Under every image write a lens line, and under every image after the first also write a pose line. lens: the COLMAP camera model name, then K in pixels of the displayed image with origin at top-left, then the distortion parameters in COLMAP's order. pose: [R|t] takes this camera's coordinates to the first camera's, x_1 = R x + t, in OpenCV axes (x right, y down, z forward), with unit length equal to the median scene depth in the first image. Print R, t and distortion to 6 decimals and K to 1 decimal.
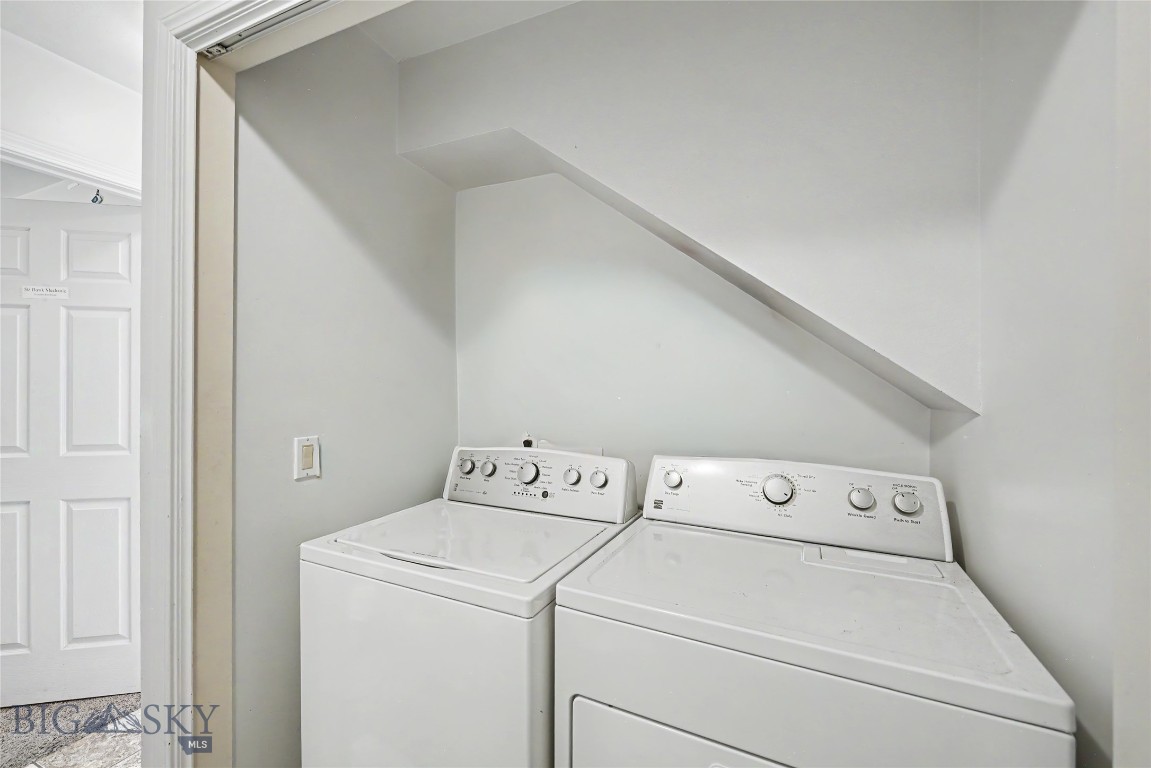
lens RADIAL K [[478.8, 0, 576.5], [0, 478.8, 376.5], [0, 0, 1]] dist [0.004861, -0.000048]
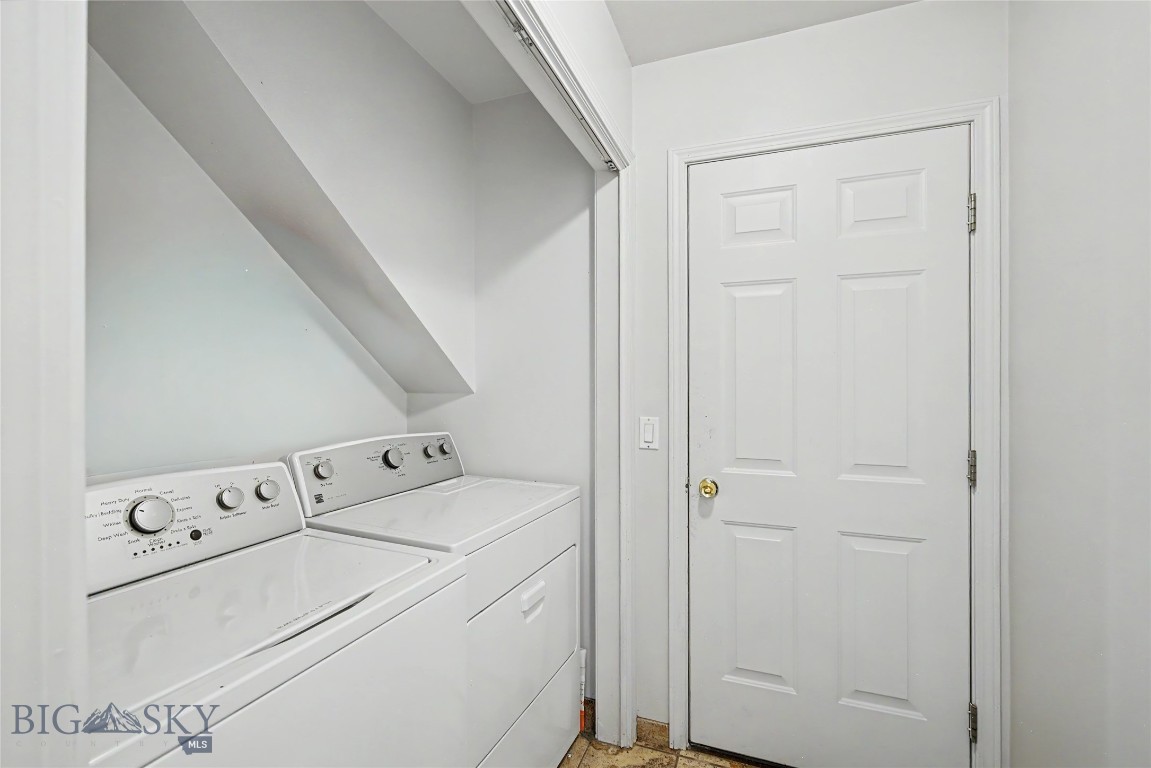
lens RADIAL K [[521.0, 0, 574.7], [0, 521.0, 384.6], [0, 0, 1]] dist [0.002778, -0.001131]
pose [[-0.063951, -0.003031, 0.997948, -1.108894], [0.008005, 0.999962, 0.003550, 0.049275], [-0.997921, 0.008215, -0.063924, 0.686713]]
